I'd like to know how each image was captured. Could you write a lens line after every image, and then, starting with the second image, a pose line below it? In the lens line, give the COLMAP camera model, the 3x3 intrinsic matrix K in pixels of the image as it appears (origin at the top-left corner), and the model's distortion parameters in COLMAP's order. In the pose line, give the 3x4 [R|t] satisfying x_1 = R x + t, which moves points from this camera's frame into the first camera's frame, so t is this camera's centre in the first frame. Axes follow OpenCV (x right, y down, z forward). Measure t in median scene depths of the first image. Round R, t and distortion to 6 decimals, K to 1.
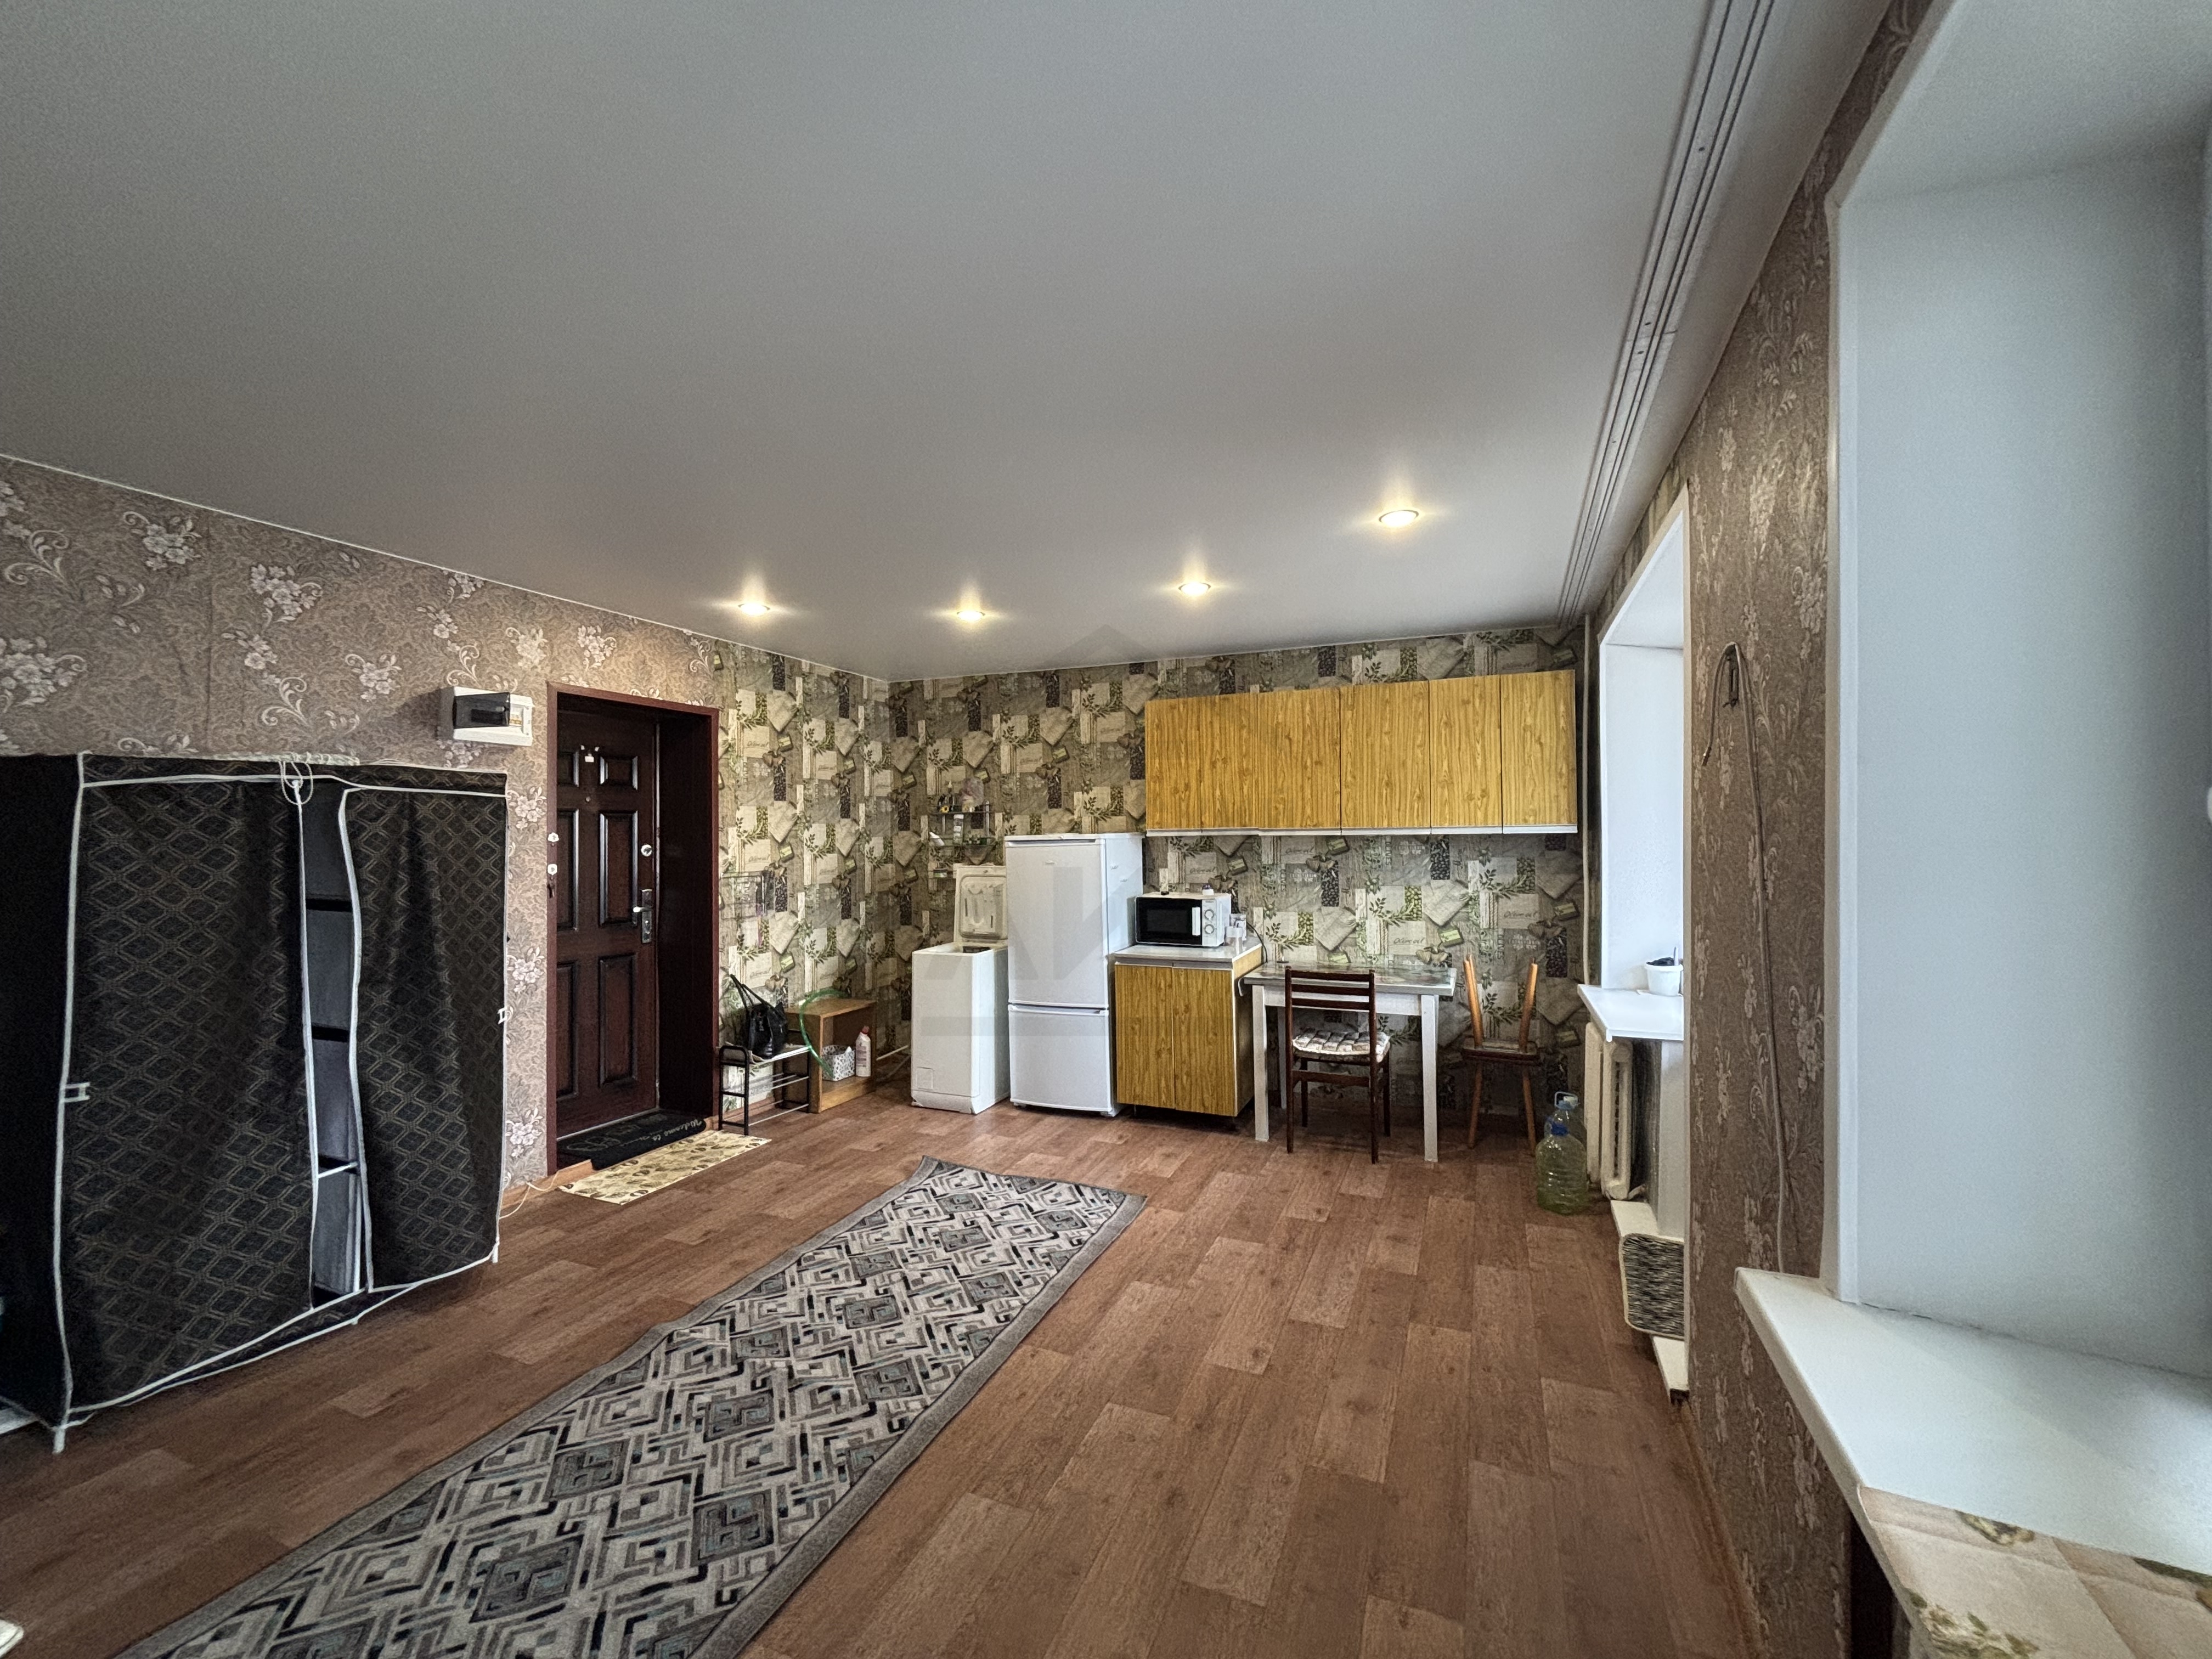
lens RADIAL K [[899.2, 0, 1106.0], [0, 899.2, 829.5], [0, 0, 1]] dist [0.009145, -0.000916]
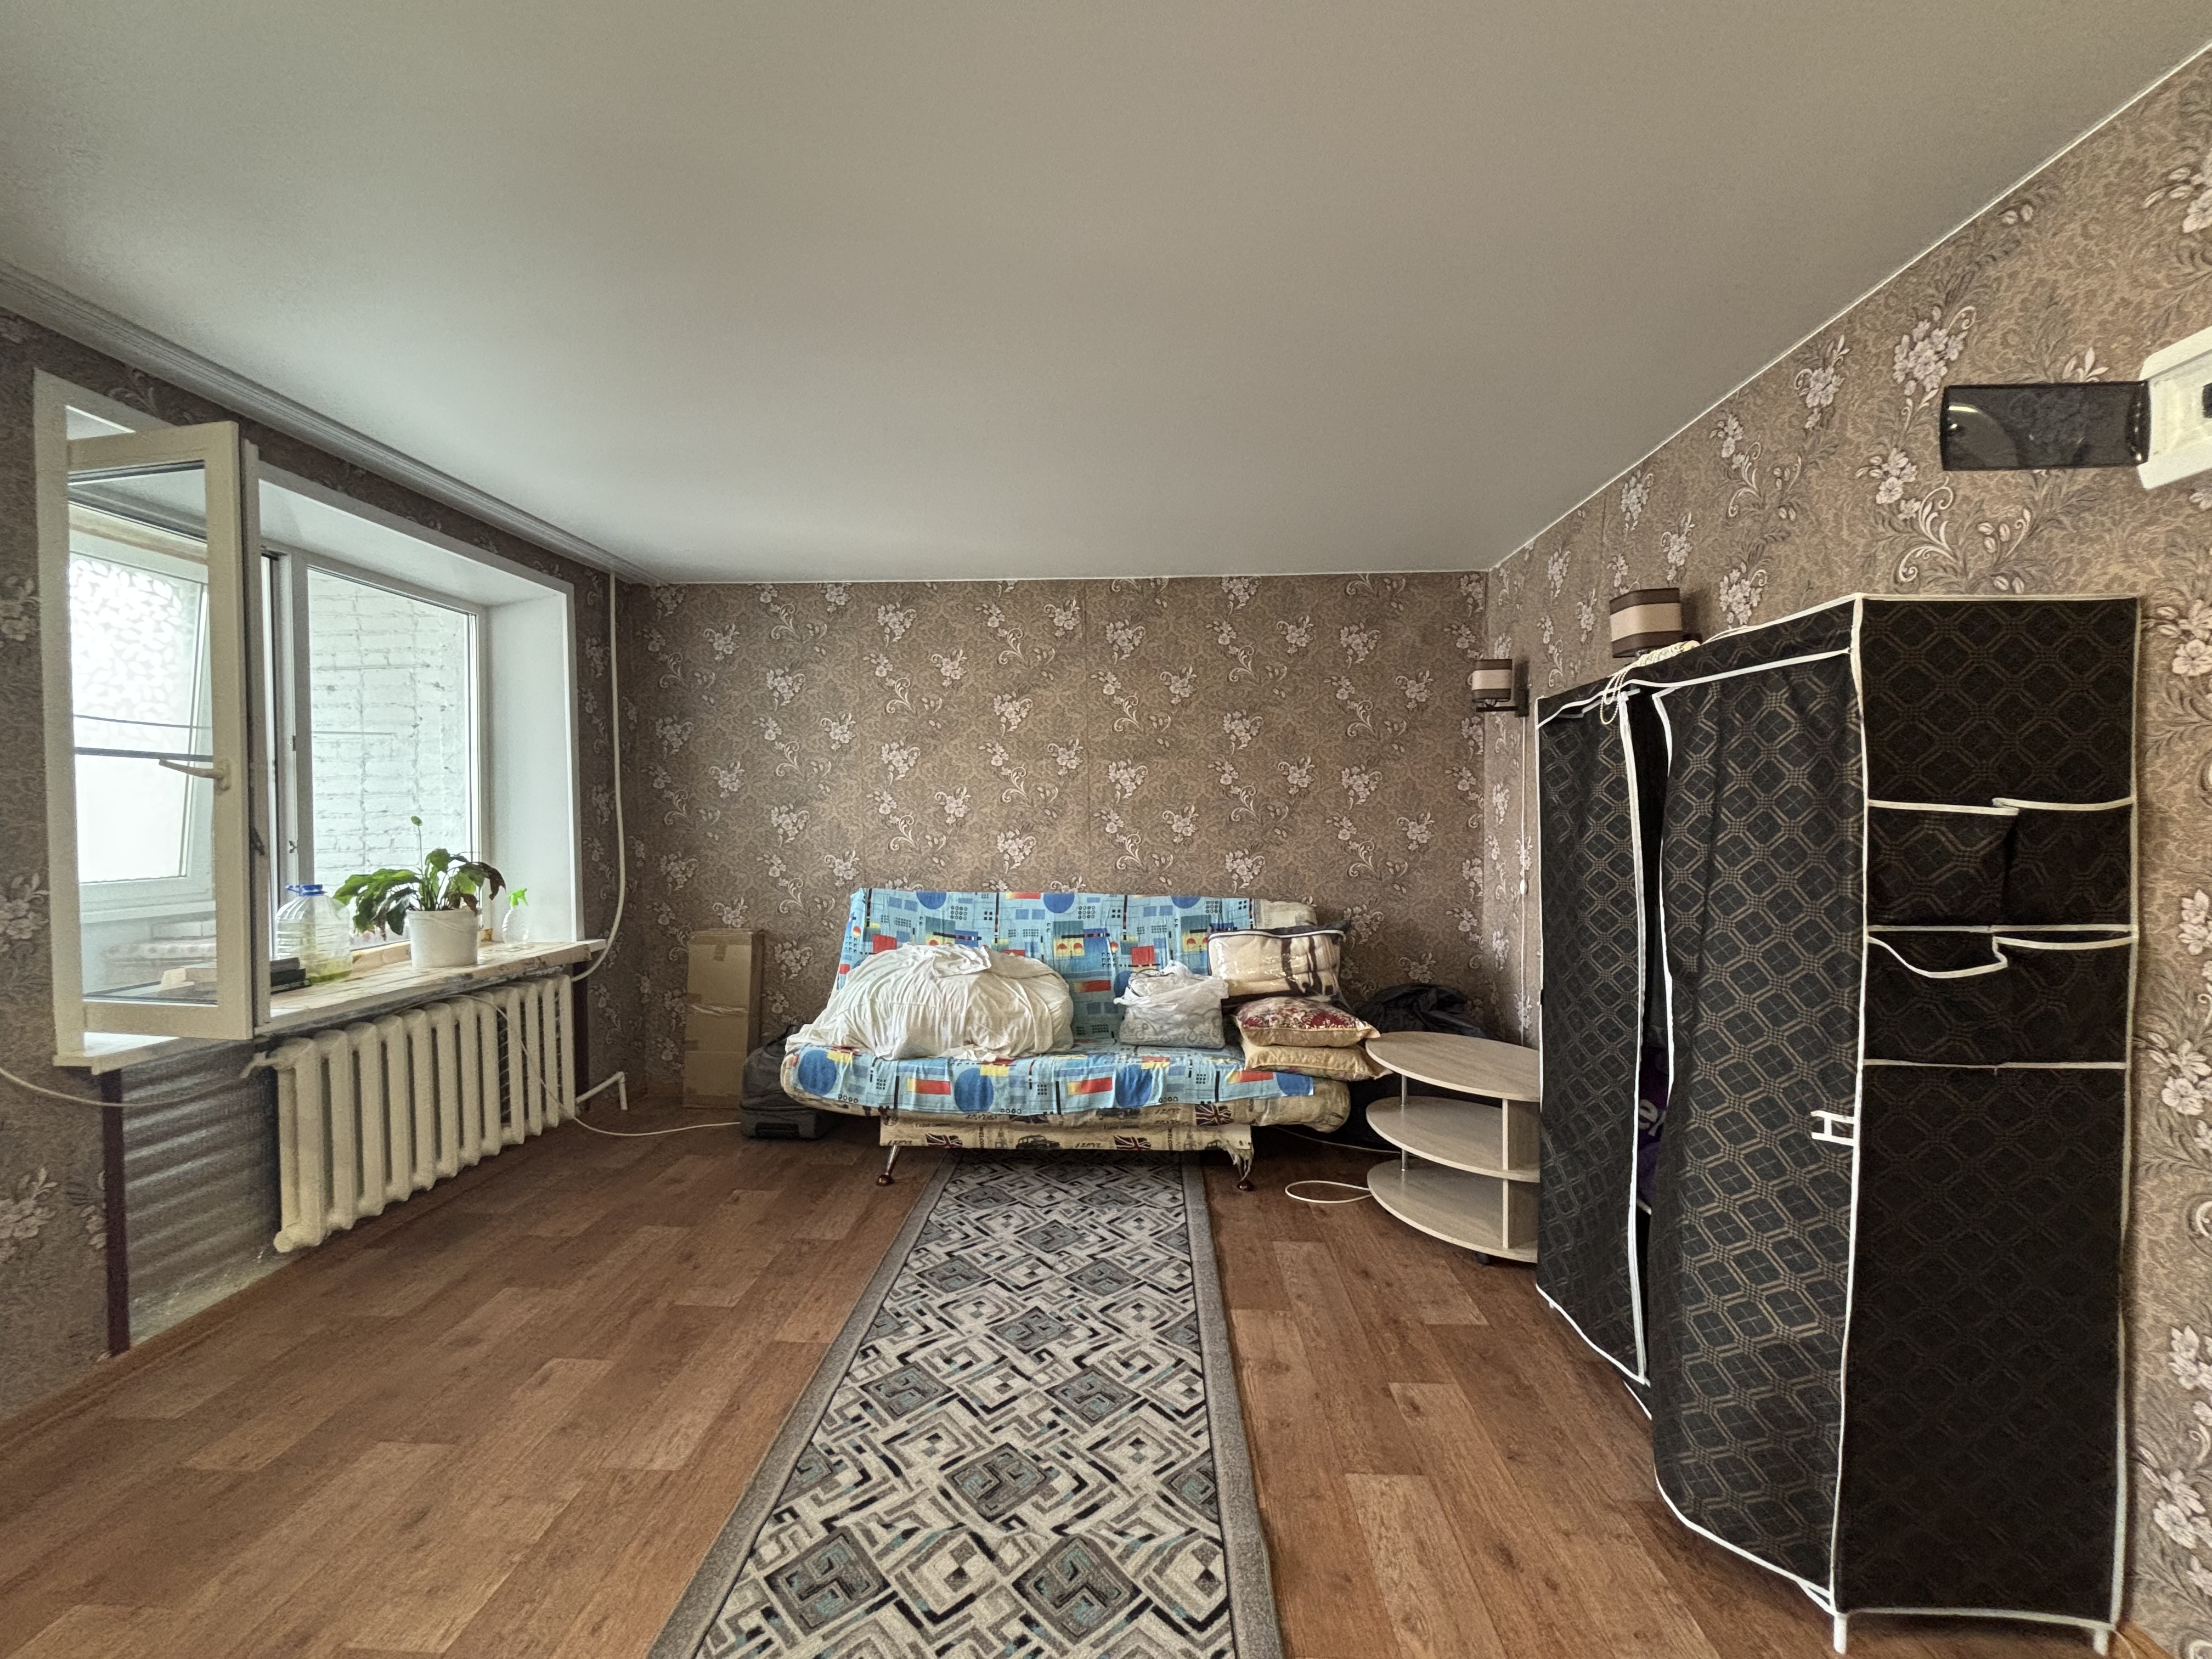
lens RADIAL K [[899.2, 0, 1106.0], [0, 899.2, 829.5], [0, 0, 1]] dist [0.009145, -0.000916]
pose [[-0.936654, 0.011093, -0.350080, -0.116426], [0.010373, 0.999938, 0.003931, 0.034348], [0.350102, 0.000050, -0.936711, 0.948843]]
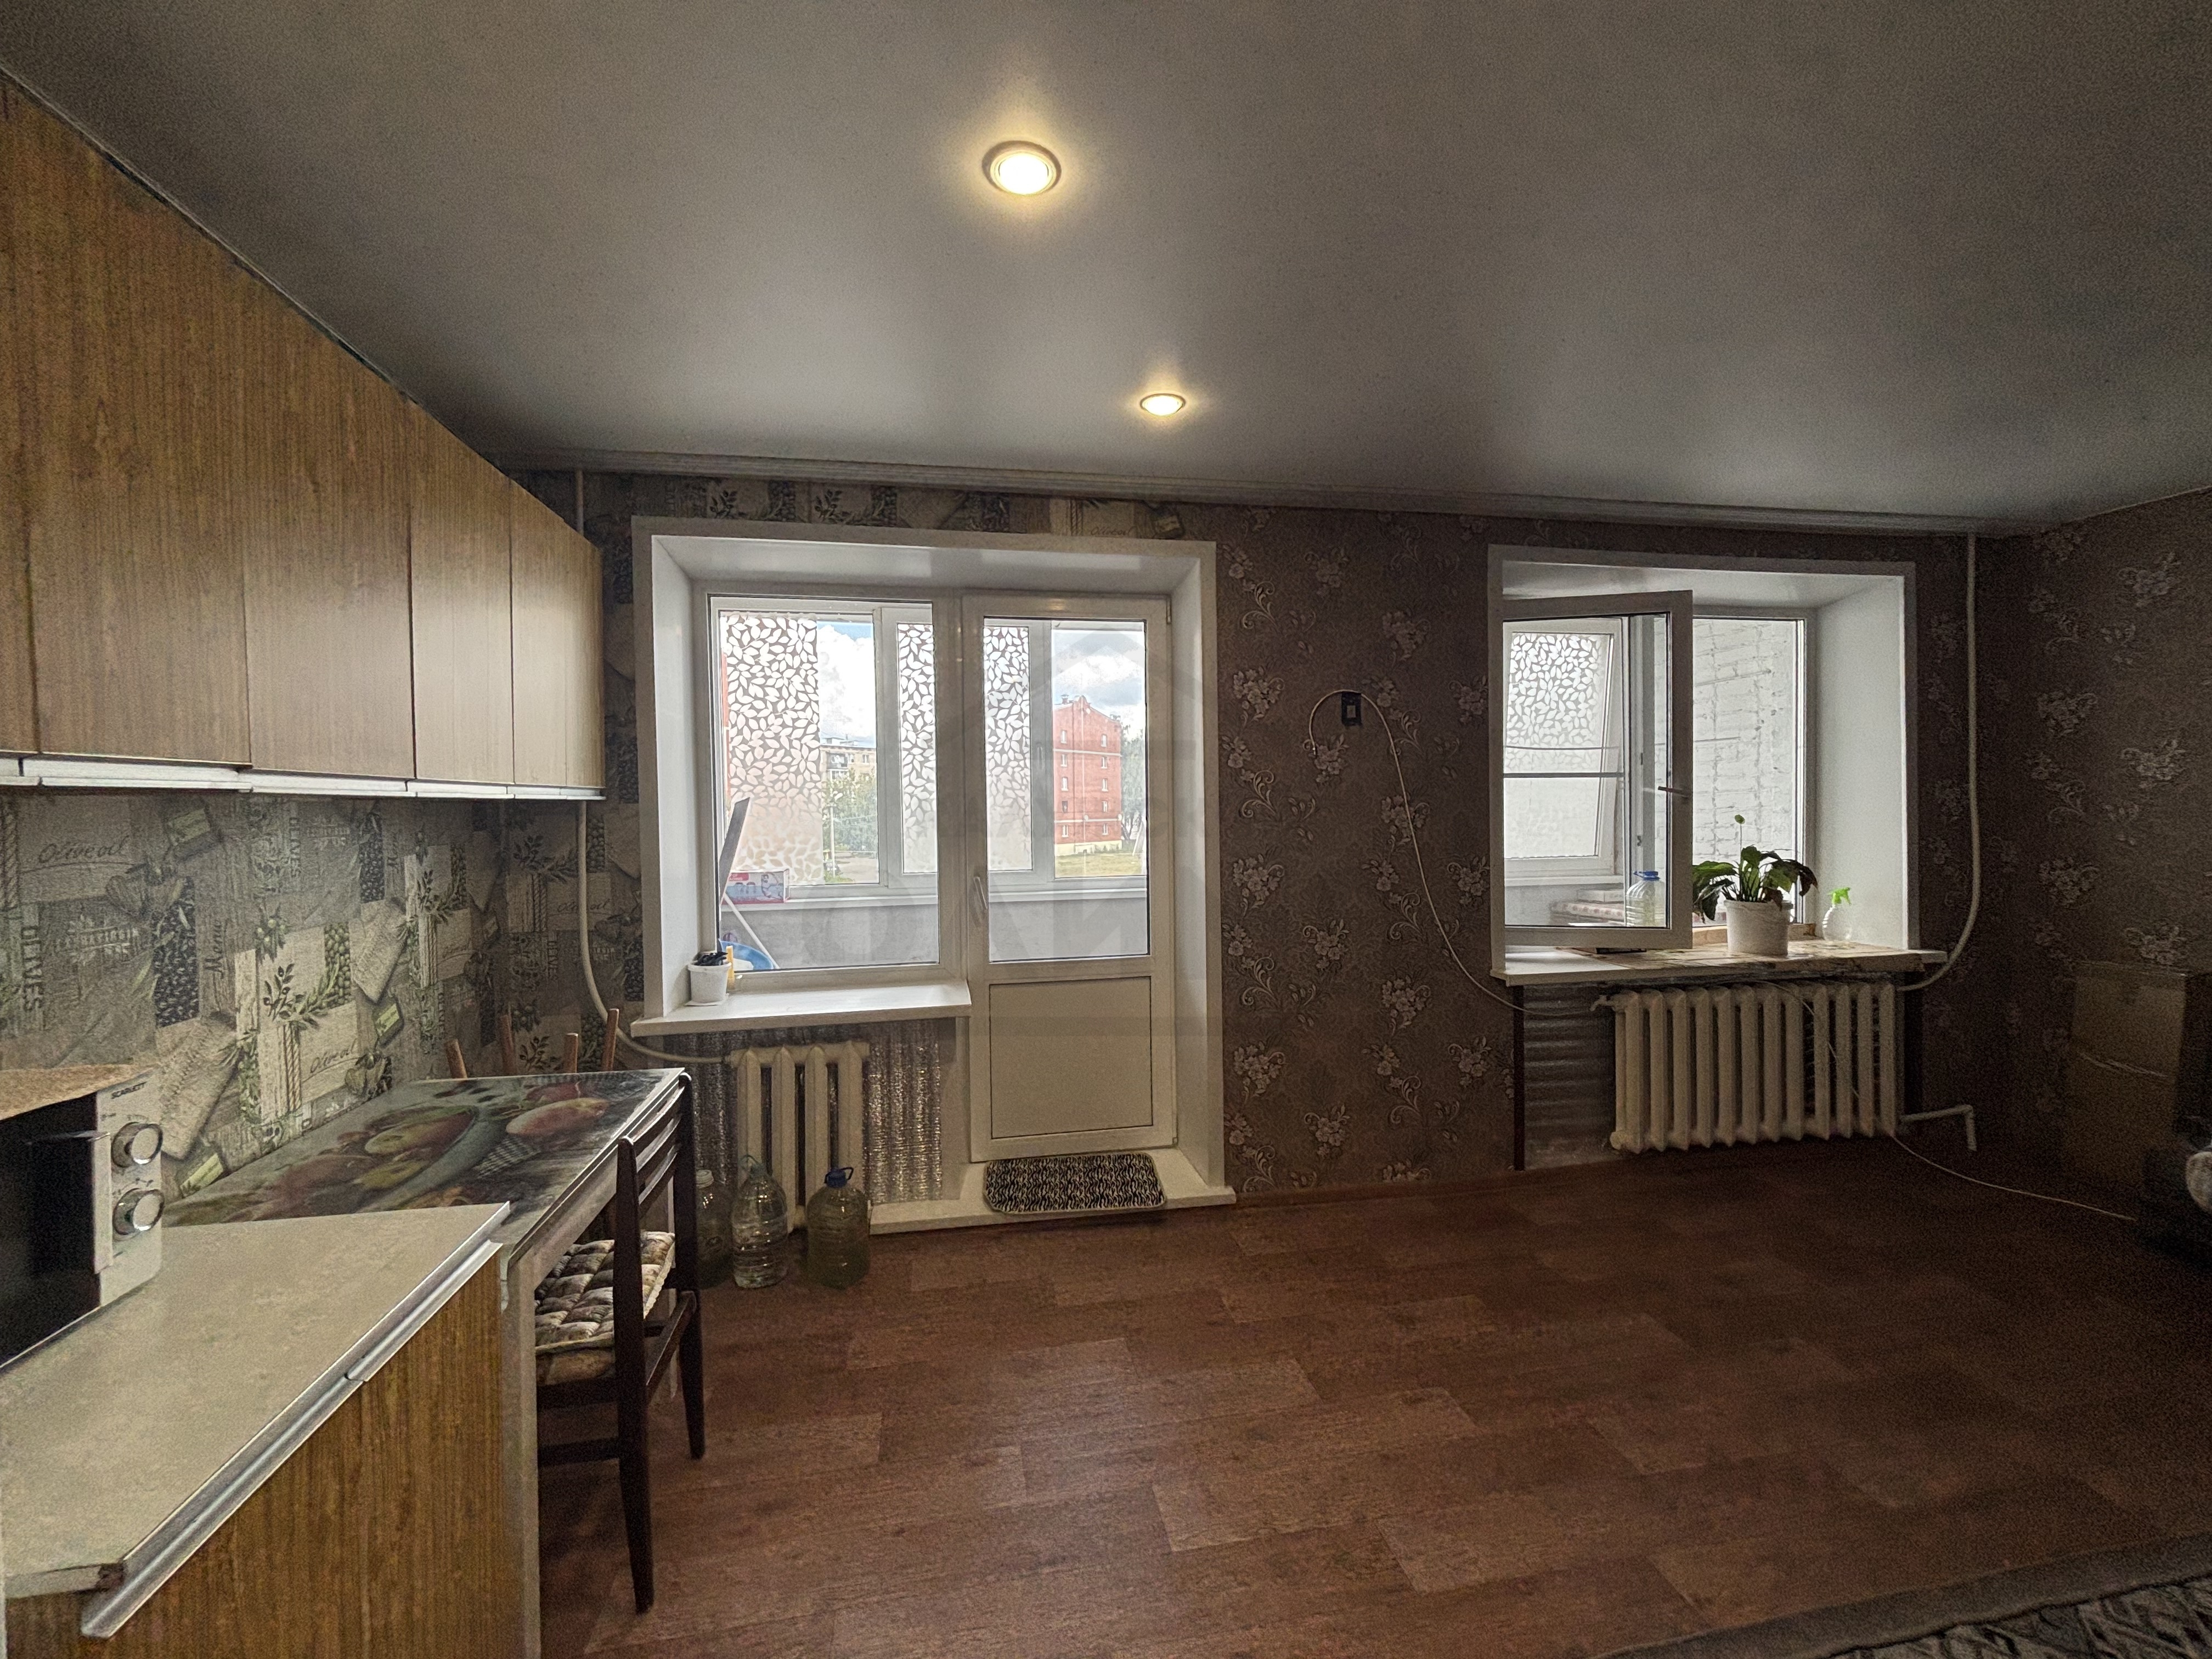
lens RADIAL K [[900.4, 0, 1106.0], [0, 900.4, 829.5], [0, 0, 1]] dist [0.015812, -0.000138]
pose [[-0.558922, -0.009083, 0.829171, -0.222317], [0.005386, 0.999879, 0.014584, 0.016606], [-0.829203, 0.012617, -0.558805, 1.008531]]
